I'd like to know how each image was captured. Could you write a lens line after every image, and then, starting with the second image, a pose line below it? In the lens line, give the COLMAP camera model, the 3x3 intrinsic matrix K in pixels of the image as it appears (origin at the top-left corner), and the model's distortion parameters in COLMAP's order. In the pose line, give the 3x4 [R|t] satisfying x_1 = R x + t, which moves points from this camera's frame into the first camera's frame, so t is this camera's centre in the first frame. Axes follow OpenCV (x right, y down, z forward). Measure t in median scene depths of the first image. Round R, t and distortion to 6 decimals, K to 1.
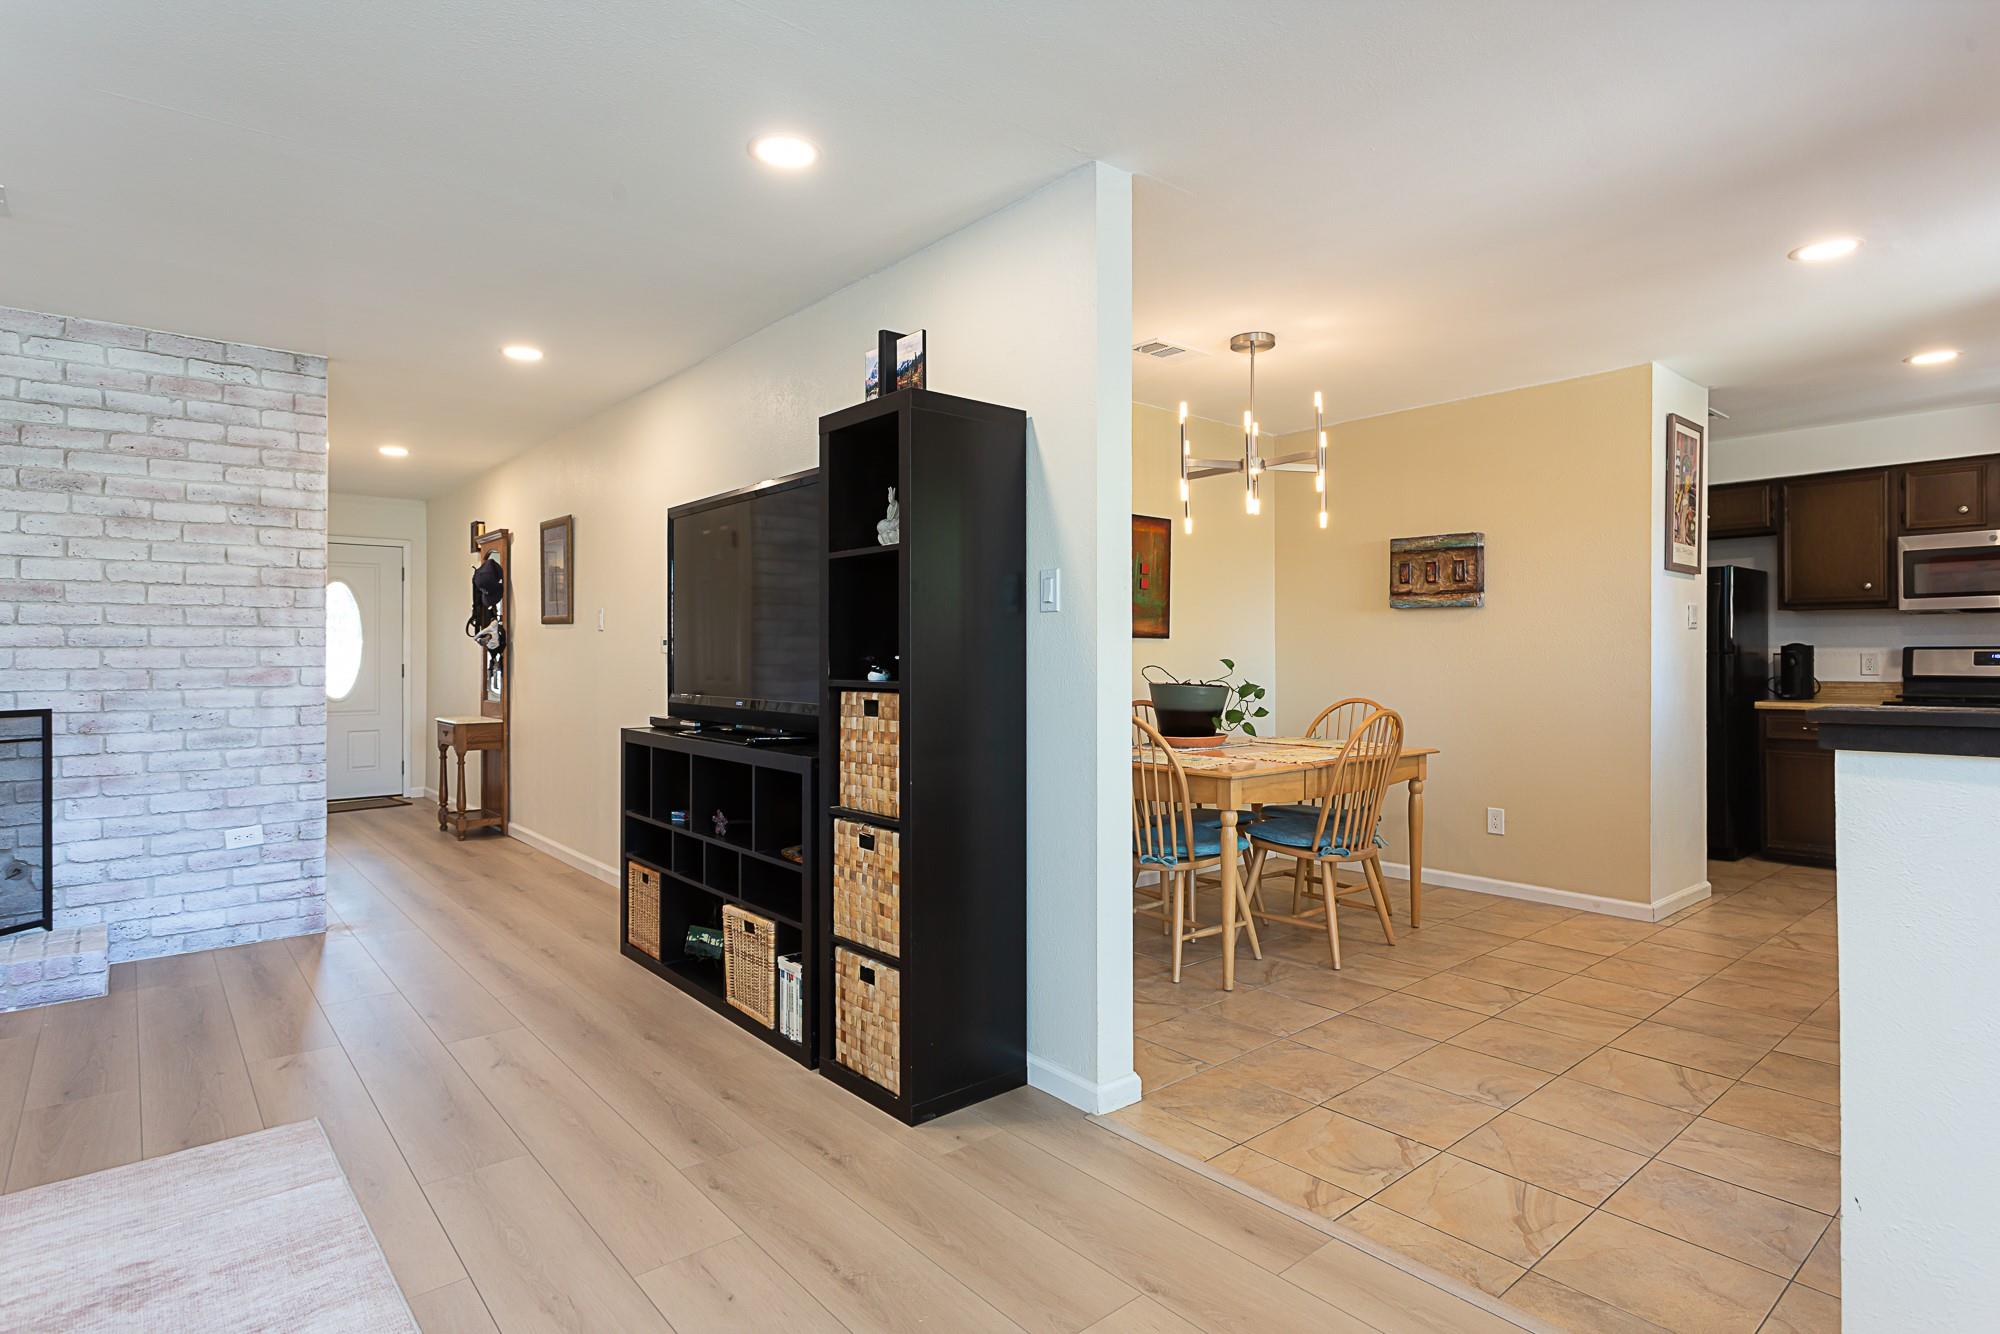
lens RADIAL K [[1032.3, 0, 1009.4], [0, 1032.3, 650.7], [0, 0, 1]] dist [0.001858, 0.001918]
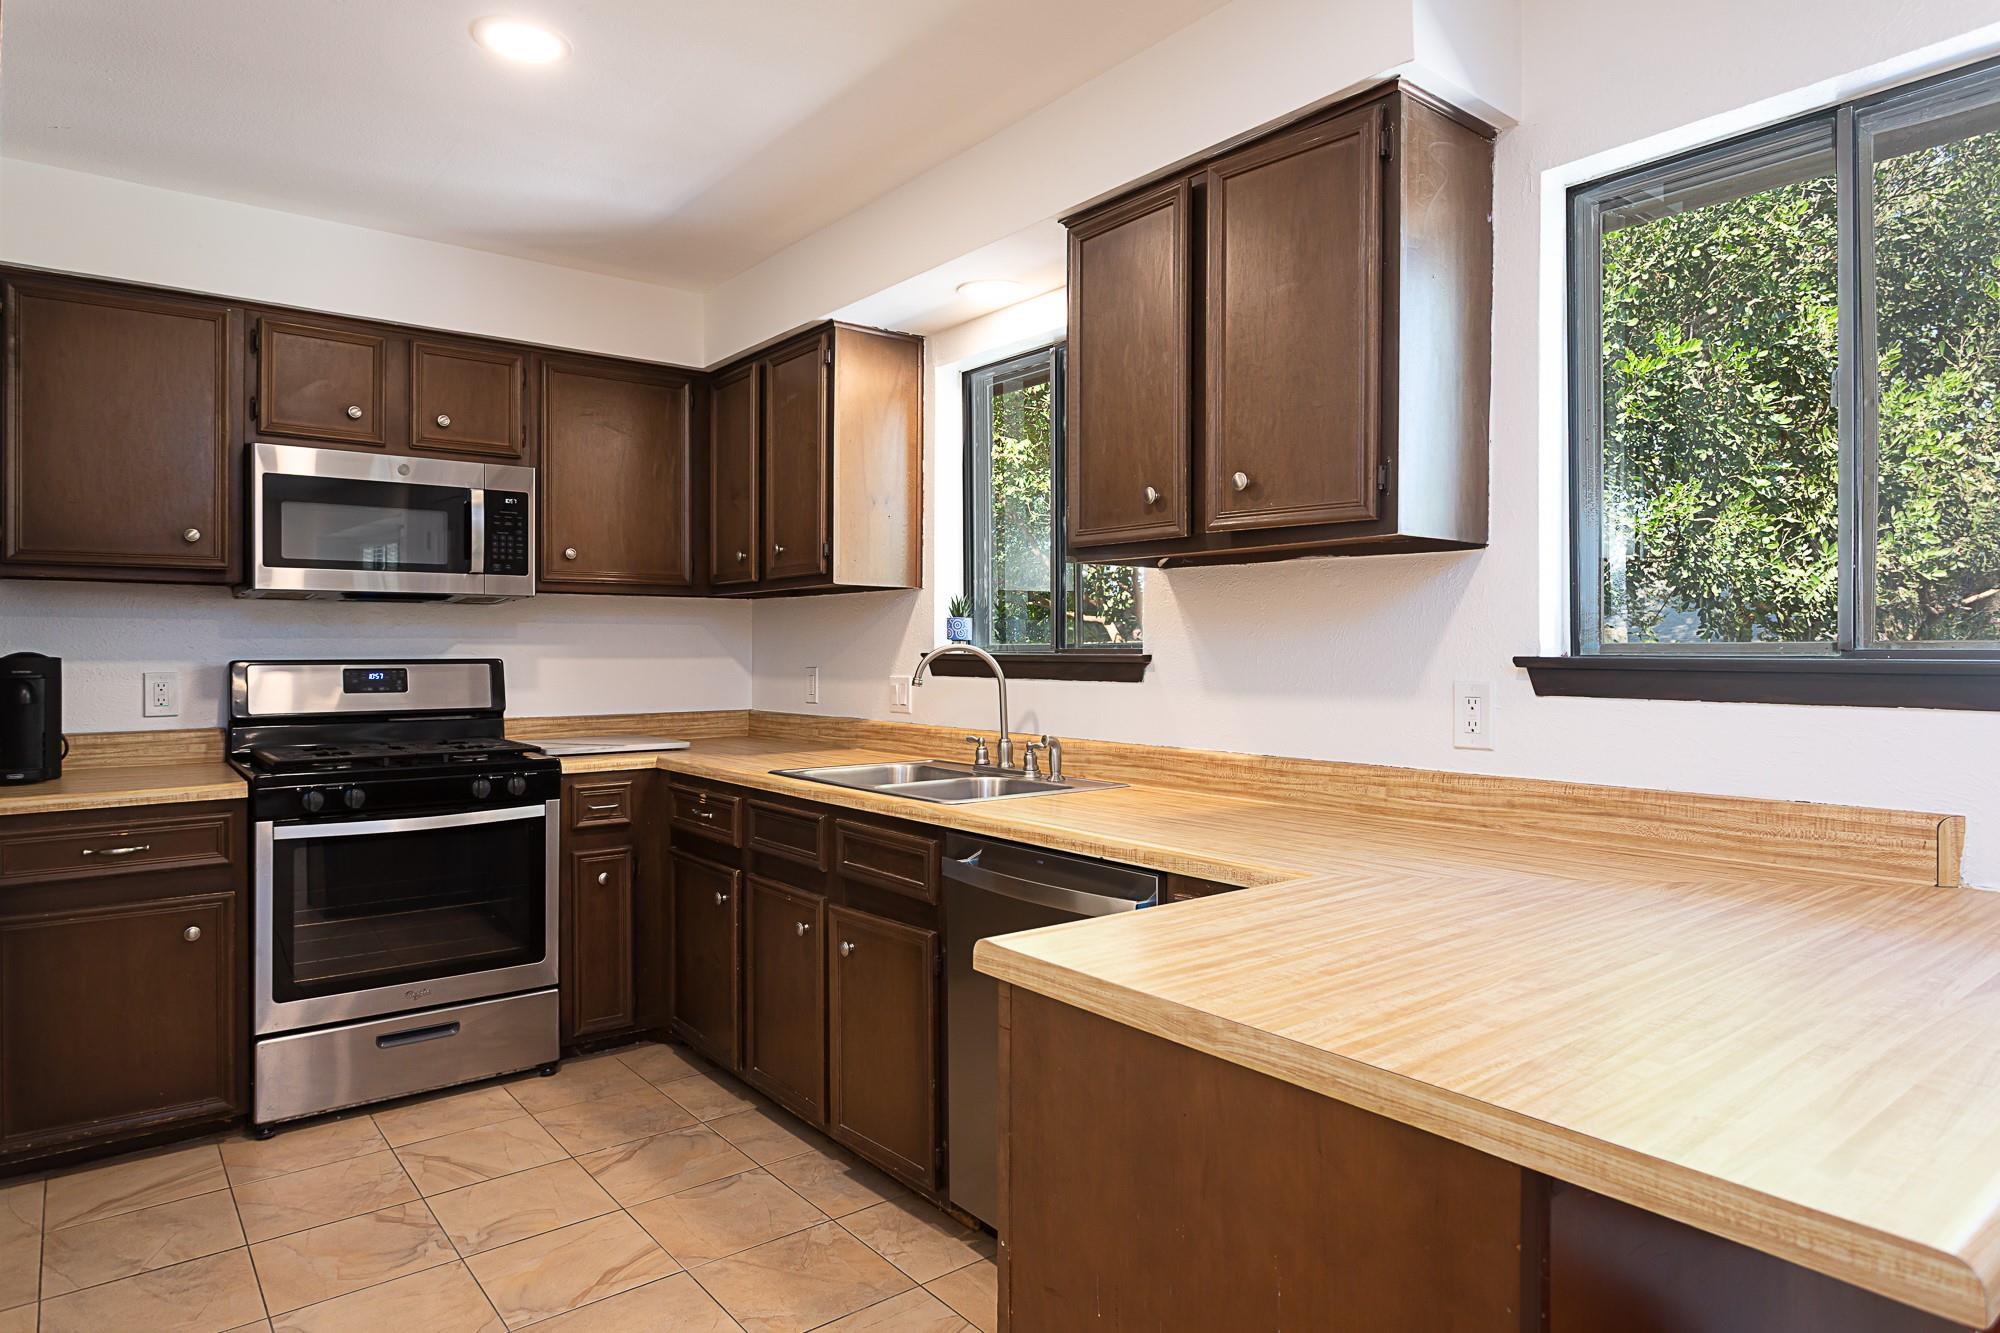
lens RADIAL K [[1177.2, 0, 1005.0], [0, 1177.2, 647.1], [0, 0, 1]] dist [-0.004878, 0.000979]
pose [[0.040335, 0.004319, 0.999177, 0.375686], [-0.003011, 0.999987, -0.004201, -0.011889], [-0.999182, -0.002840, 0.040348, 0.758778]]
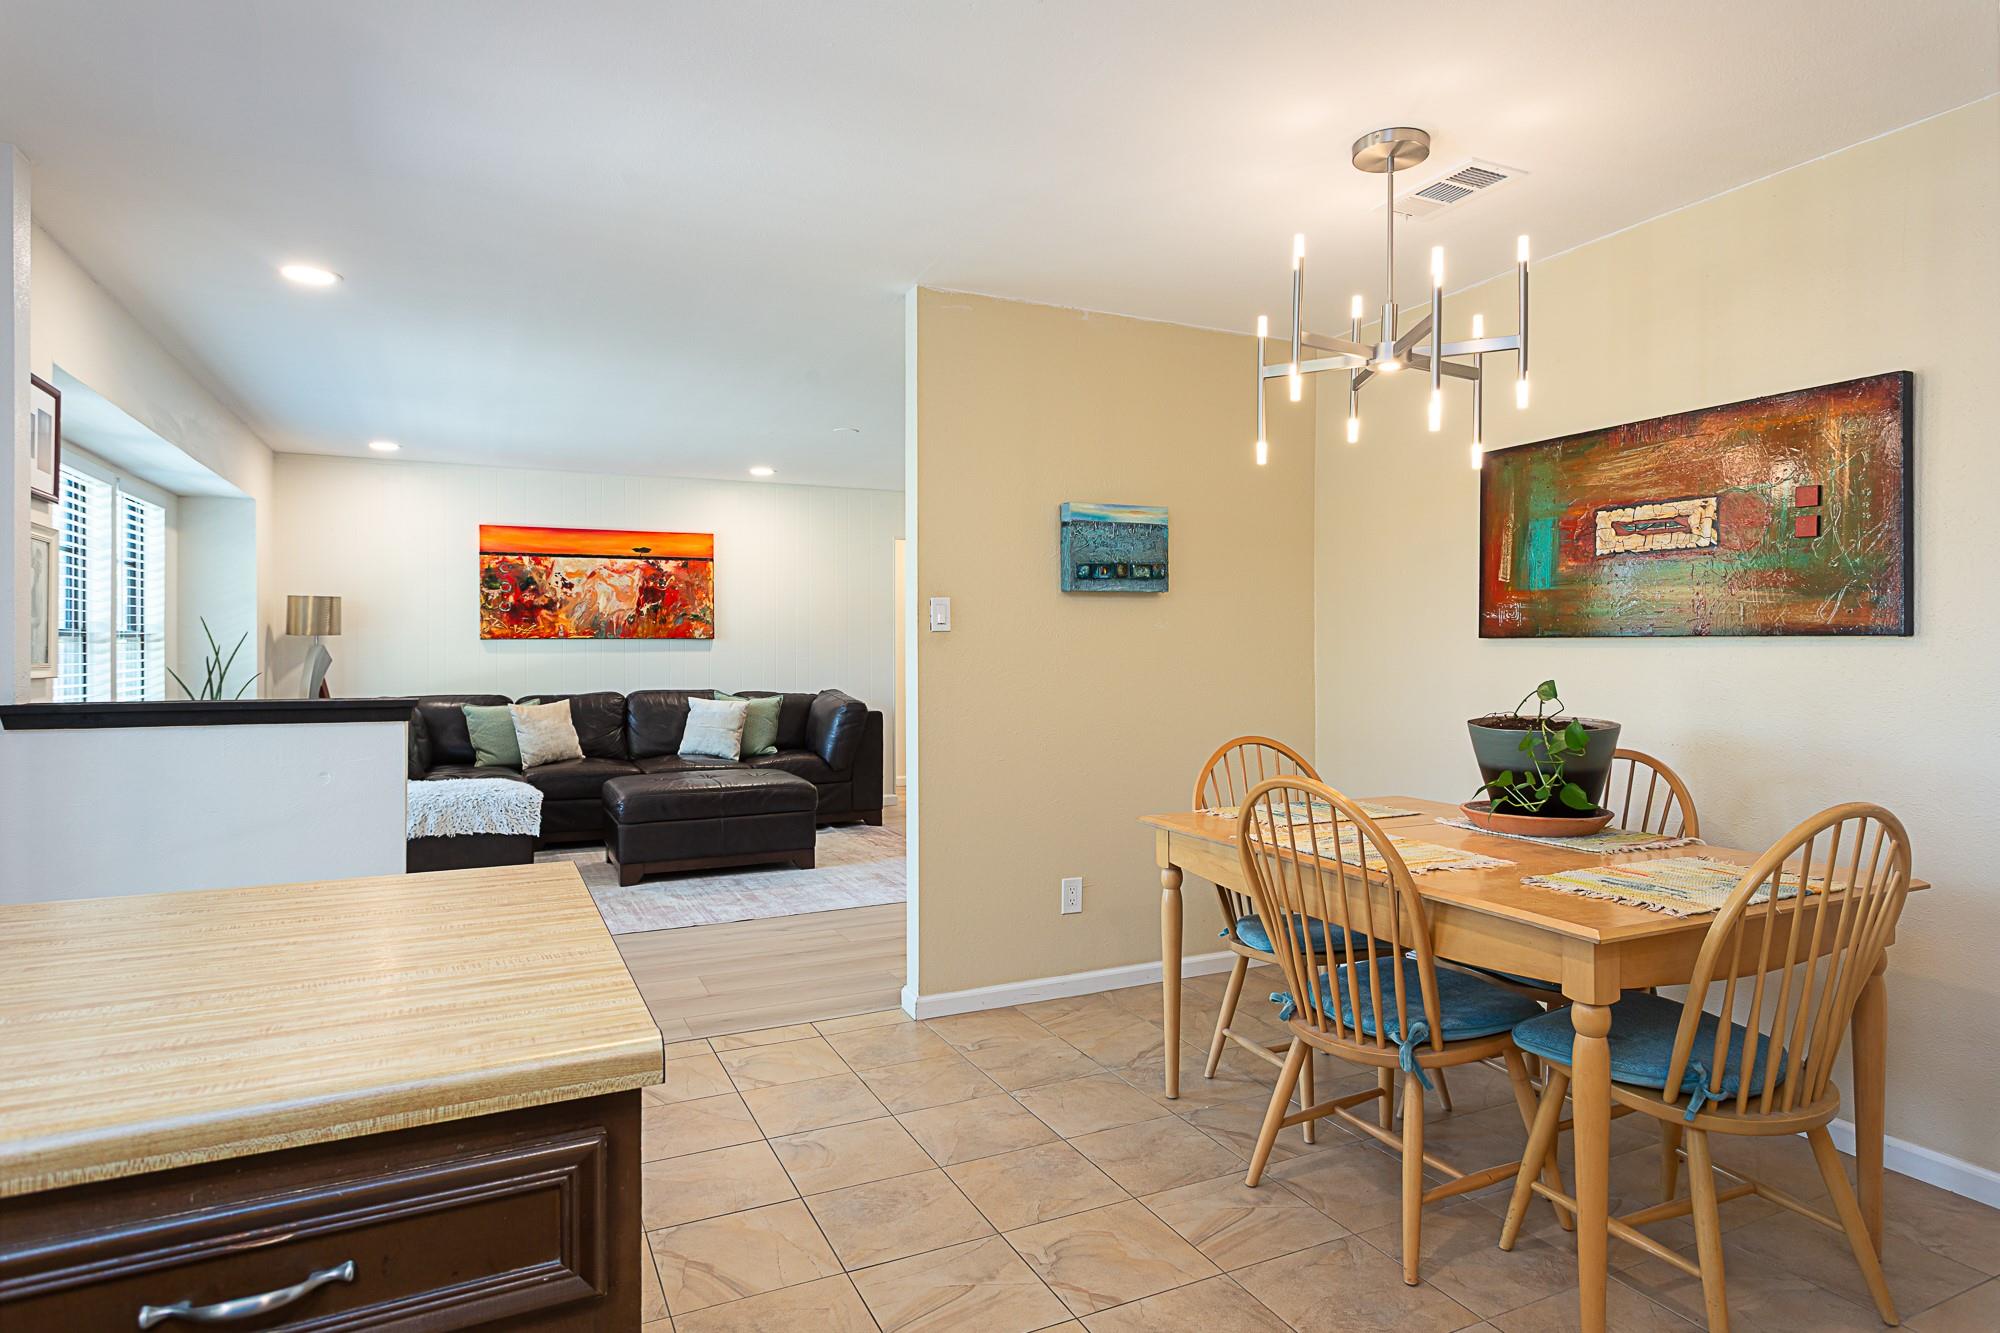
lens RADIAL K [[1114.6, 0, 1019.5], [0, 1114.6, 647.6], [0, 0, 1]] dist [0.000471, 0.000510]
pose [[-0.250376, 0.002245, -0.968146, 0.855521], [0.004211, 0.999990, 0.001229, -0.010745], [0.968140, -0.003769, -0.250383, 0.891058]]
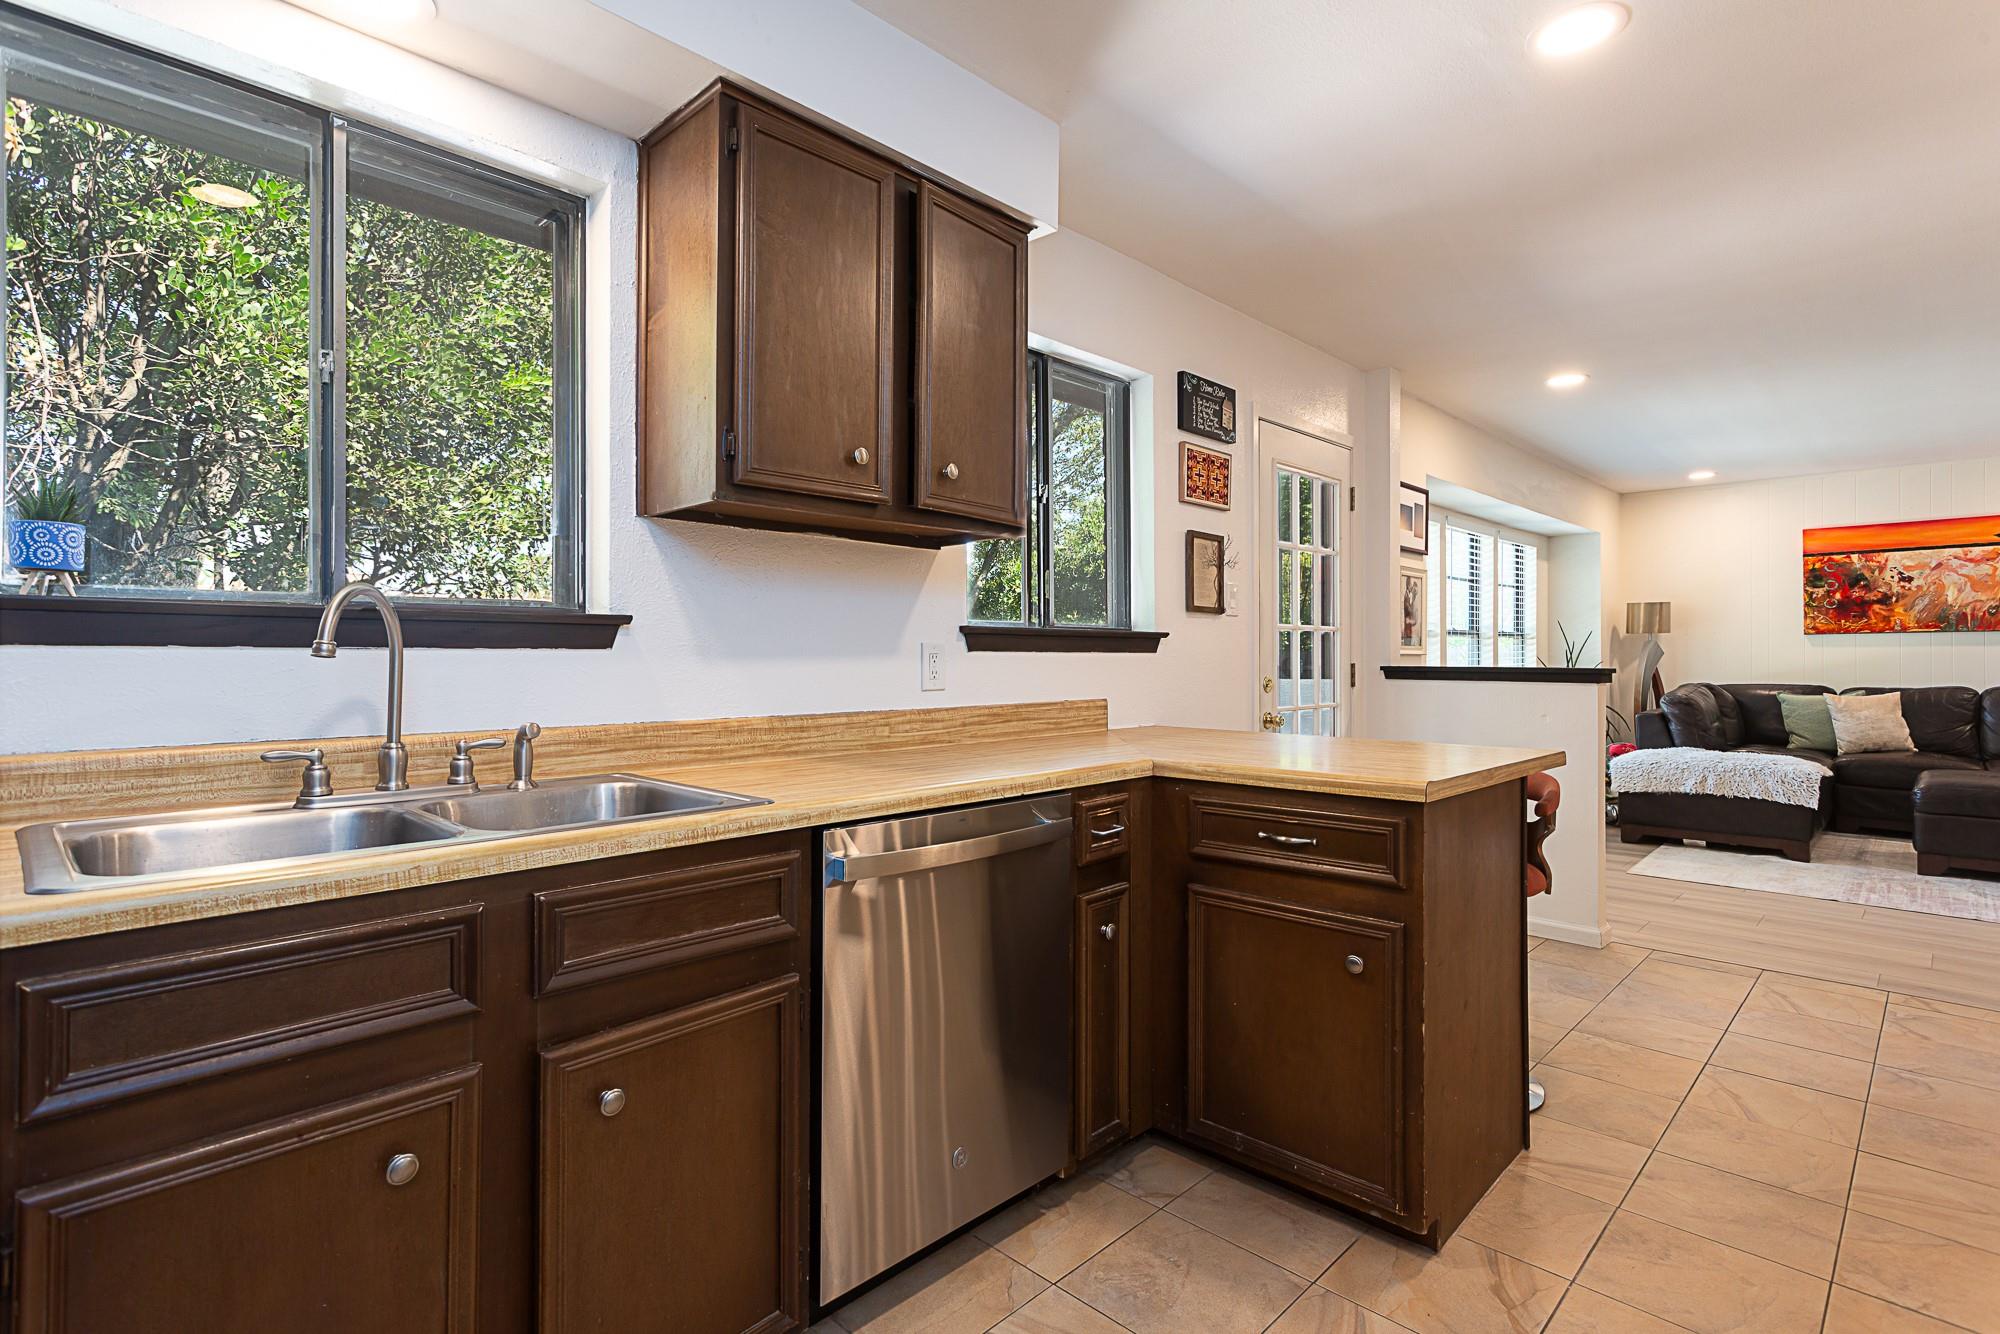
lens RADIAL K [[970.3, 0, 1004.3], [0, 970.3, 655.4], [0, 0, 1]] dist [0.001203, 0.001263]
pose [[-0.996344, 0.004132, -0.085334, 0.879652], [0.004496, 0.999982, -0.004077, 0.009828], [0.085315, -0.004446, -0.996344, 1.156526]]
